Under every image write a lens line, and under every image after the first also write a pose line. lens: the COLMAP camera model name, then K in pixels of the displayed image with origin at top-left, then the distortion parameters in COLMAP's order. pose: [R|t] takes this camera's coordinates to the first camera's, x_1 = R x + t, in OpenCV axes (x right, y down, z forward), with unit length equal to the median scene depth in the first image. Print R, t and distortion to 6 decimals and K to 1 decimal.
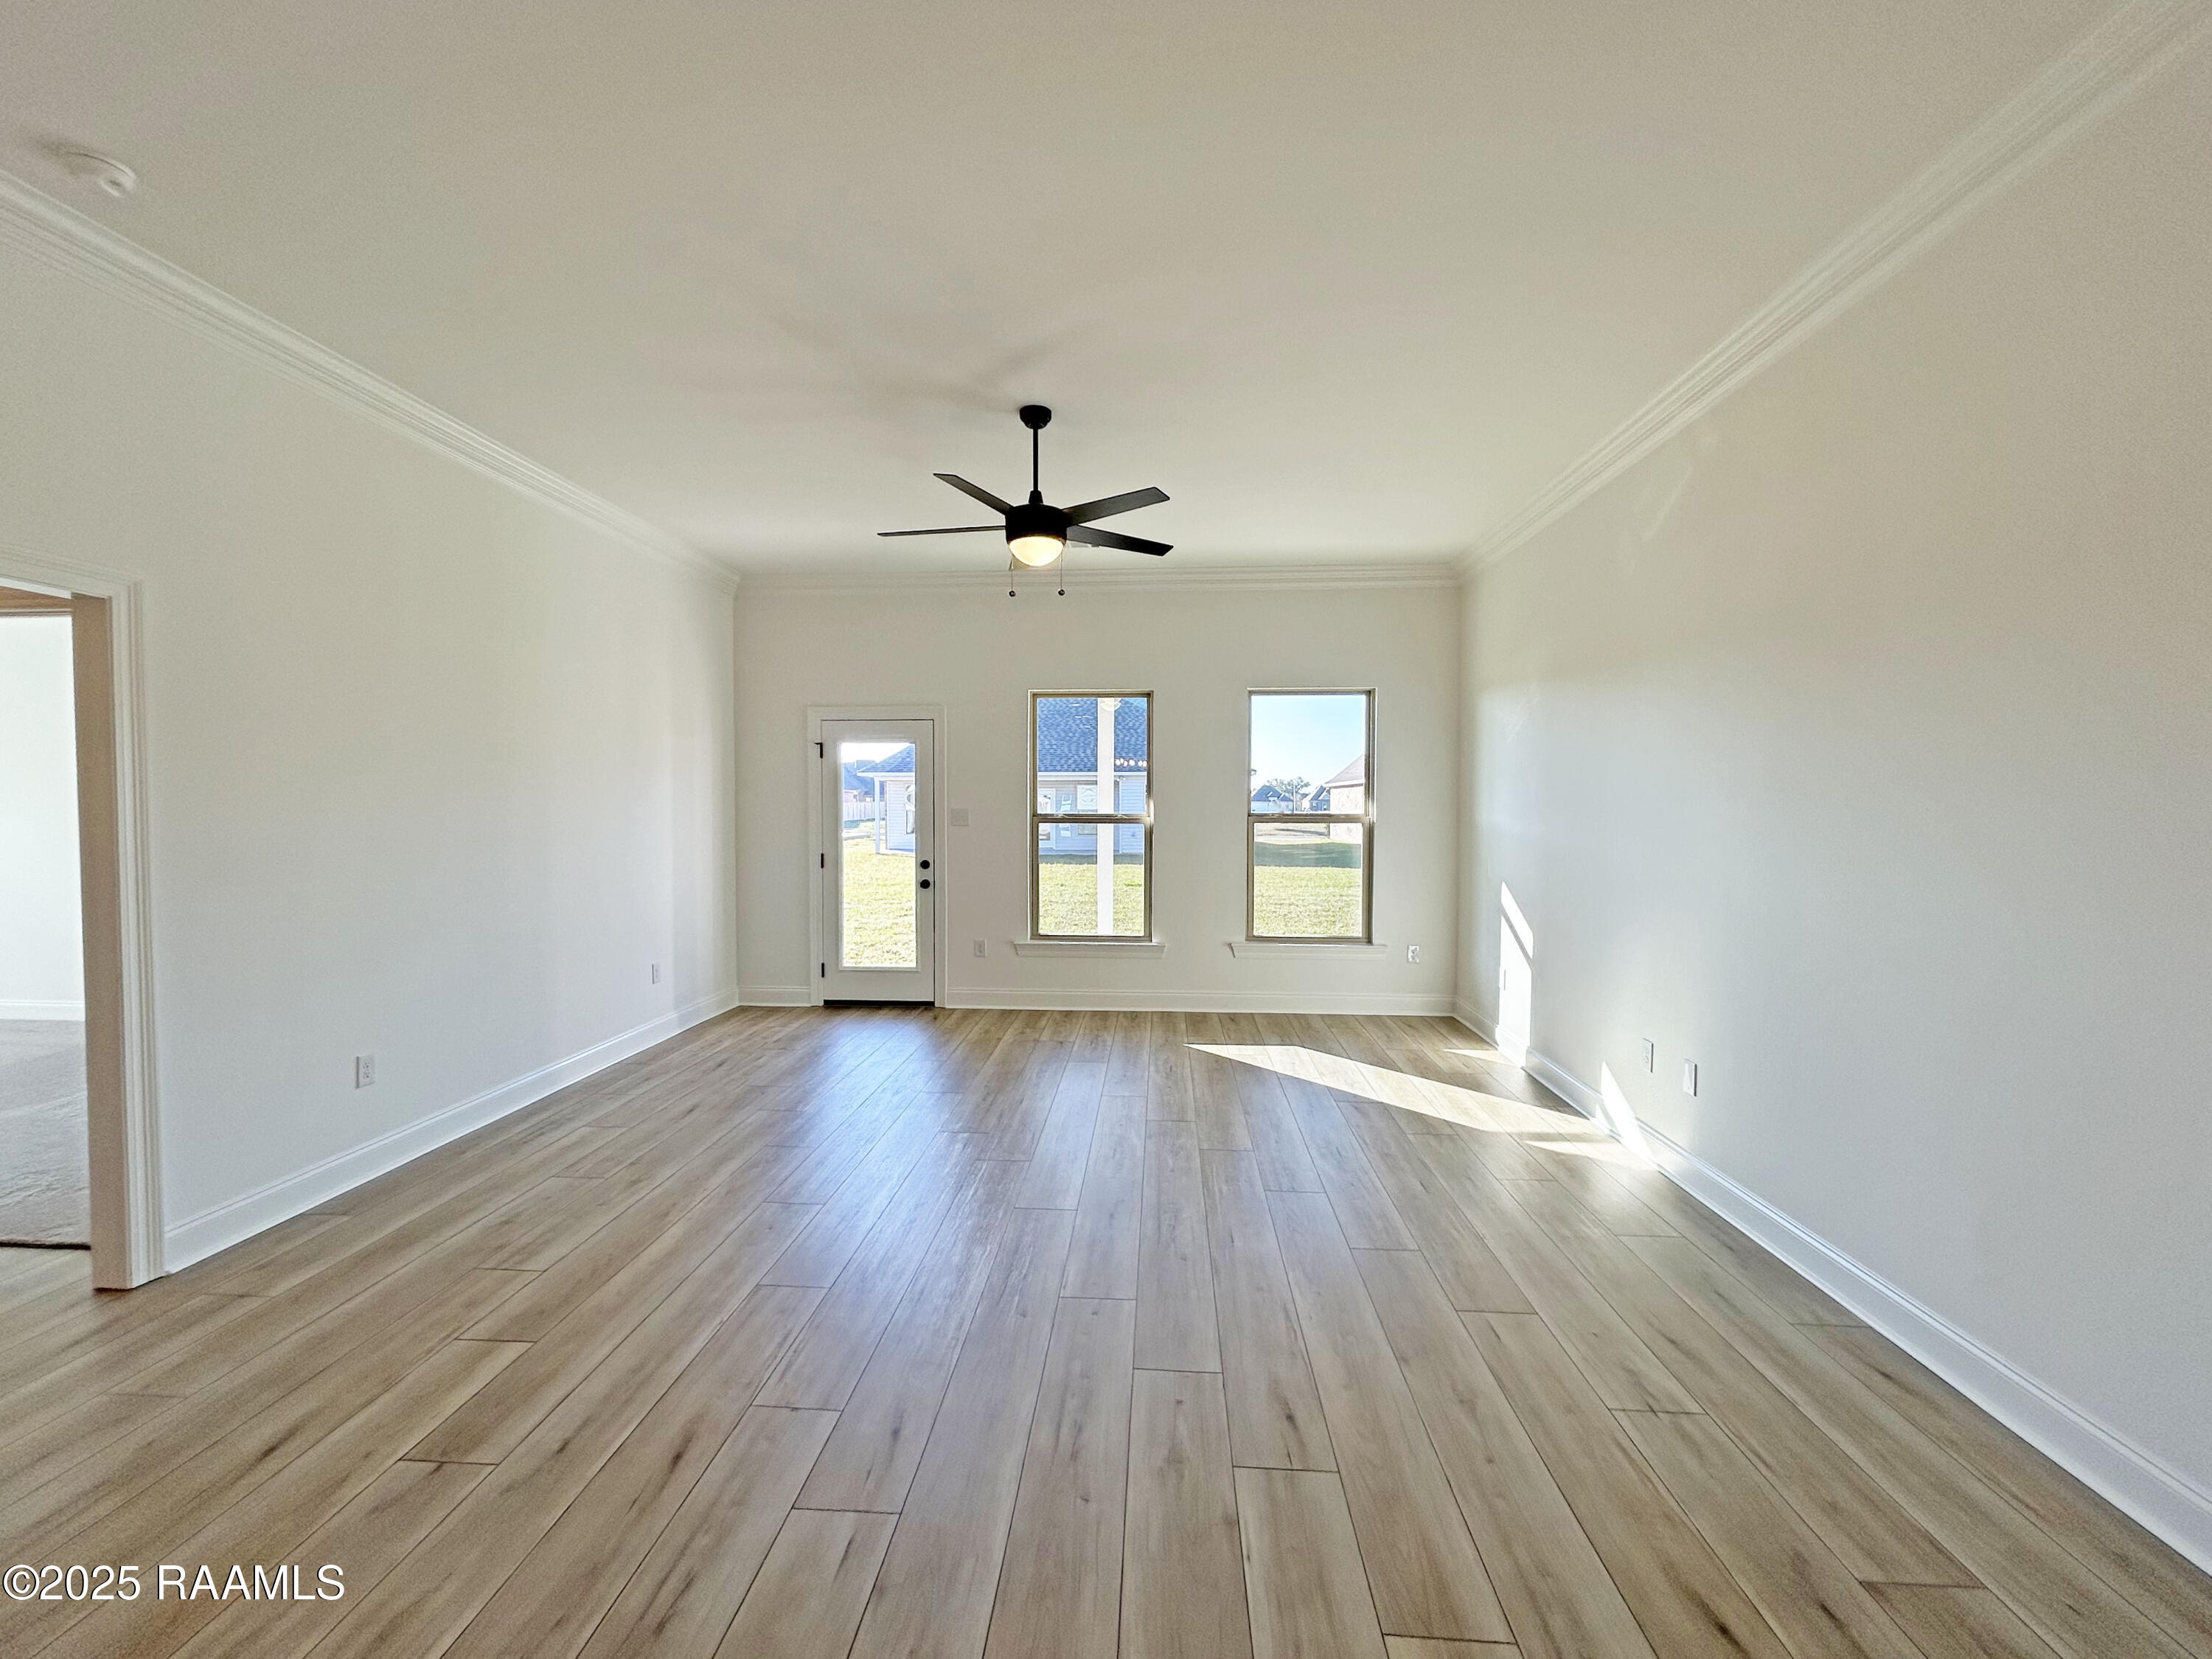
lens RADIAL K [[905.6, 0, 1106.0], [0, 905.6, 829.5], [0, 0, 1]] dist [0.000713, 0.000032]
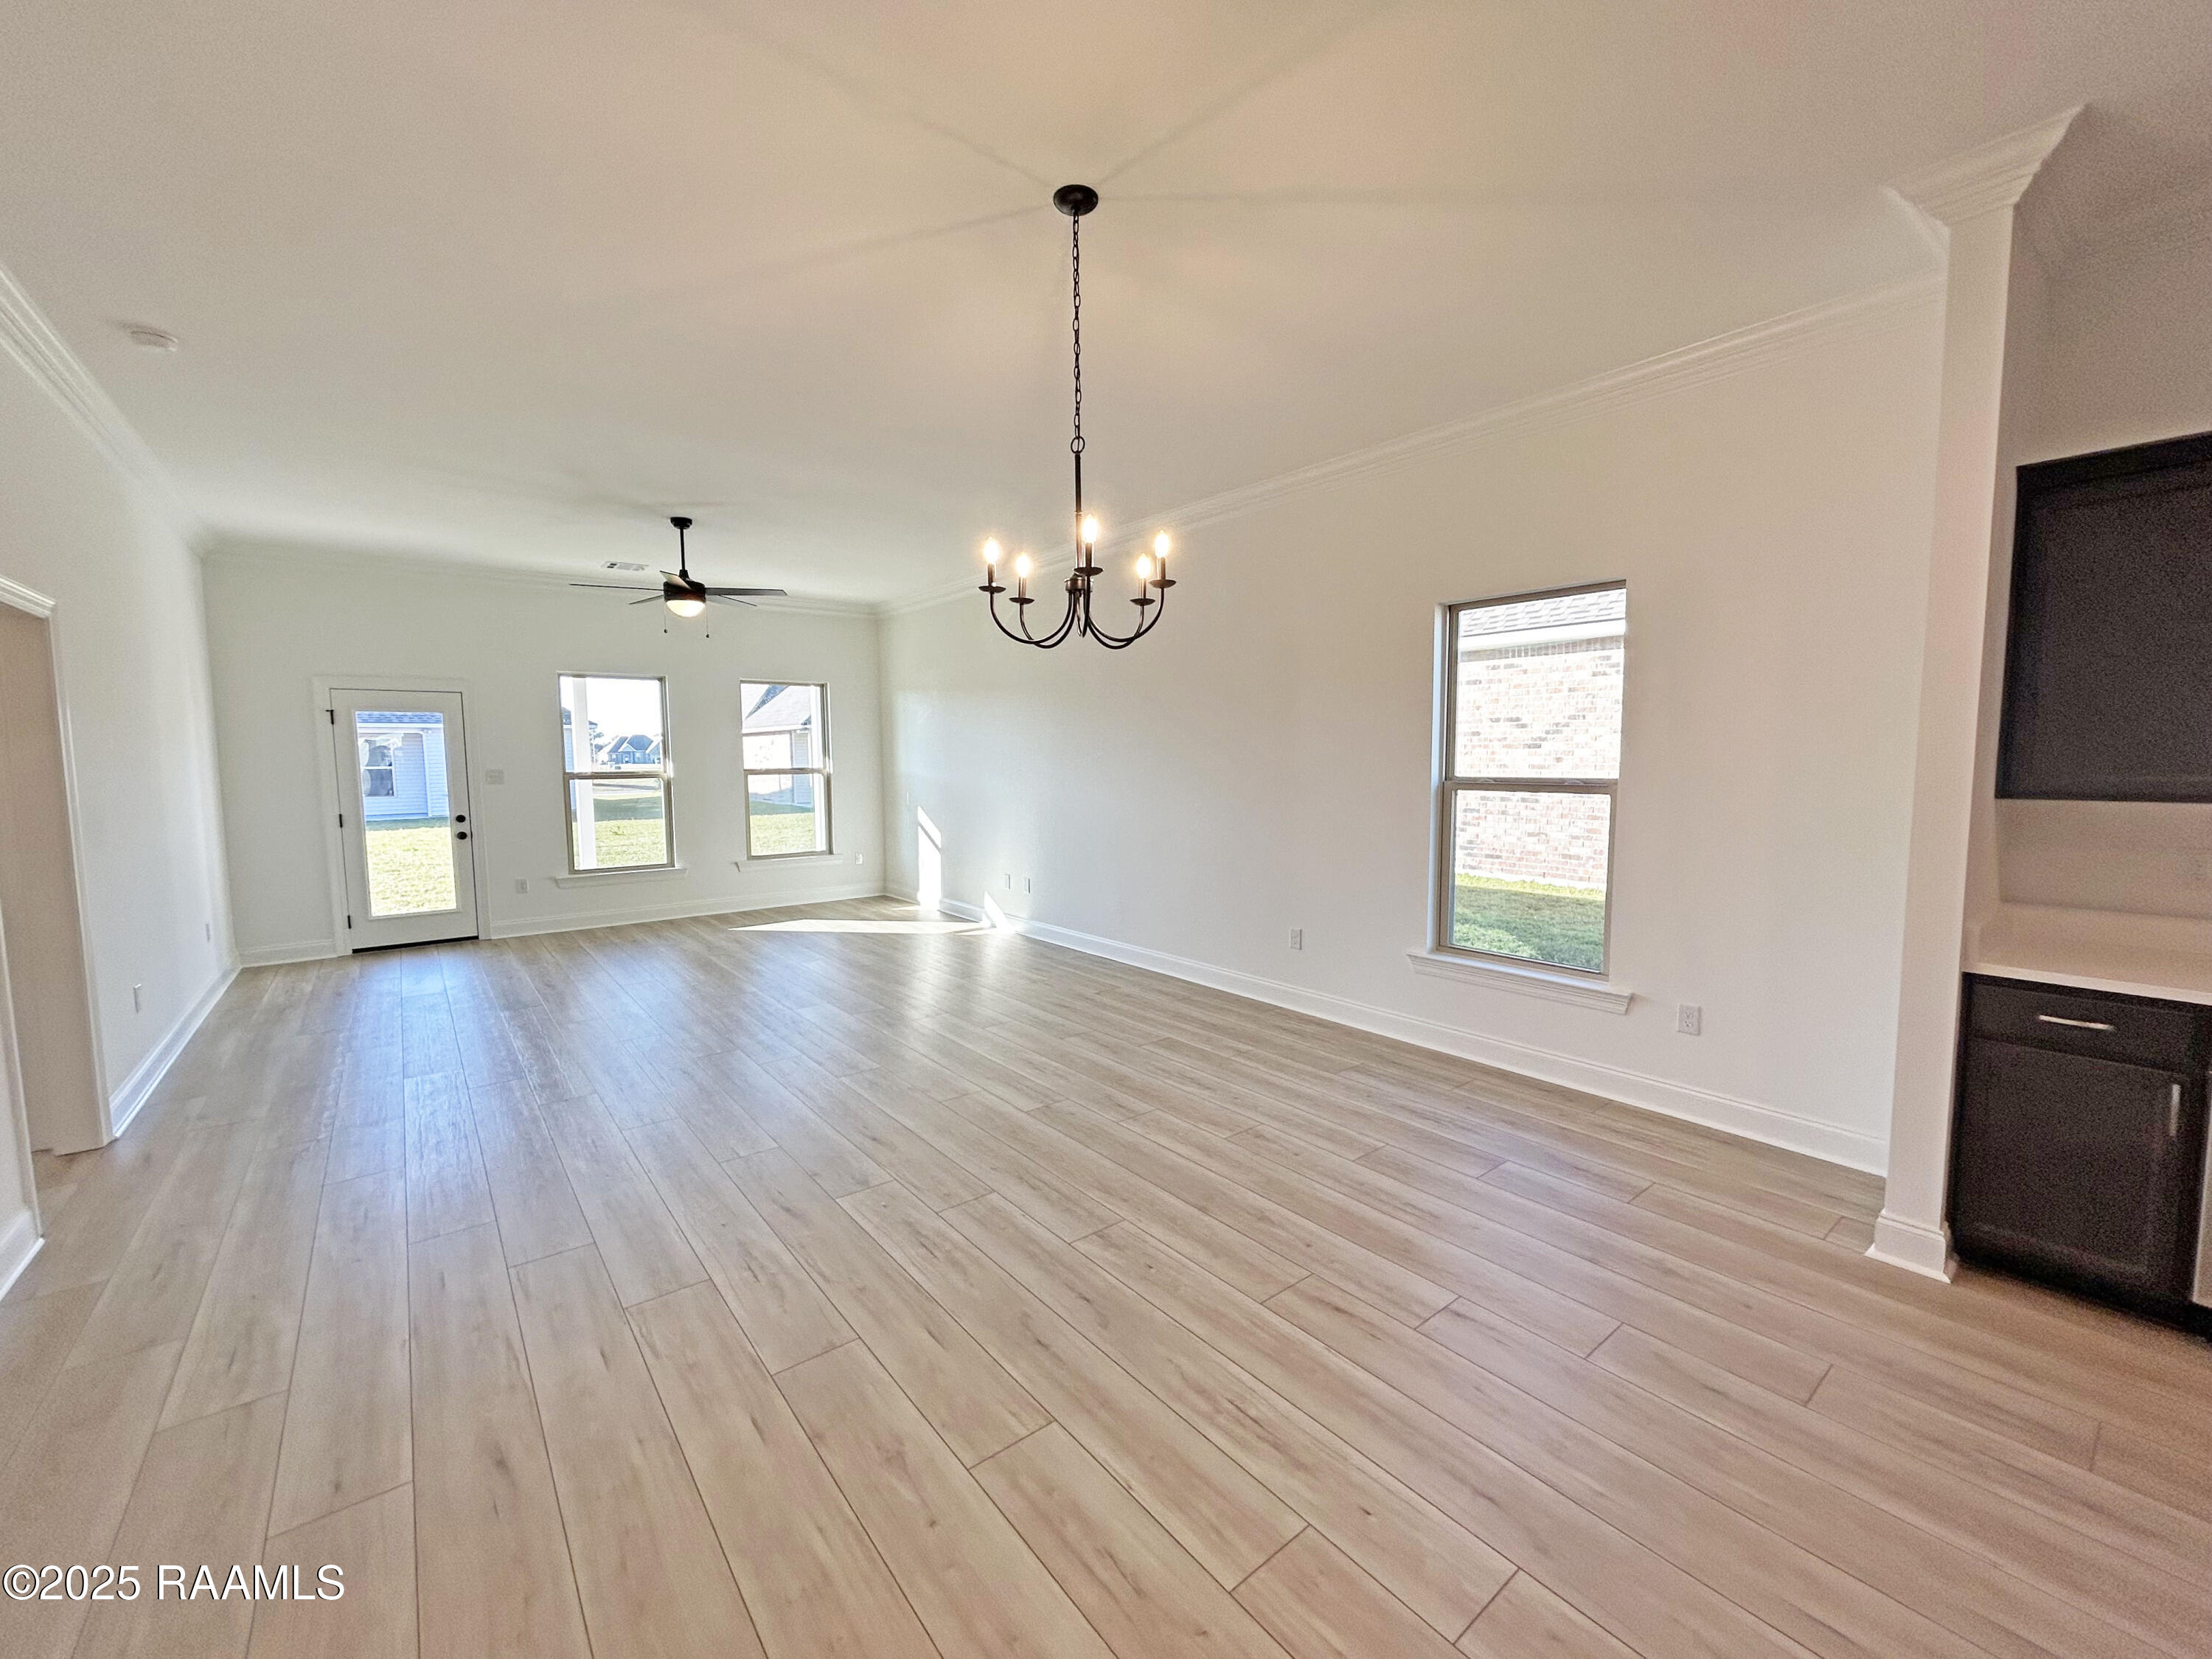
lens RADIAL K [[892.3, 0, 1106.0], [0, 892.3, 829.5], [0, 0, 1]] dist [-0.000885, -0.000077]
pose [[0.742418, -0.065197, 0.666757, -0.351454], [0.028247, 0.997415, 0.066078, 0.000563], [-0.669341, -0.030223, 0.742341, -0.397373]]
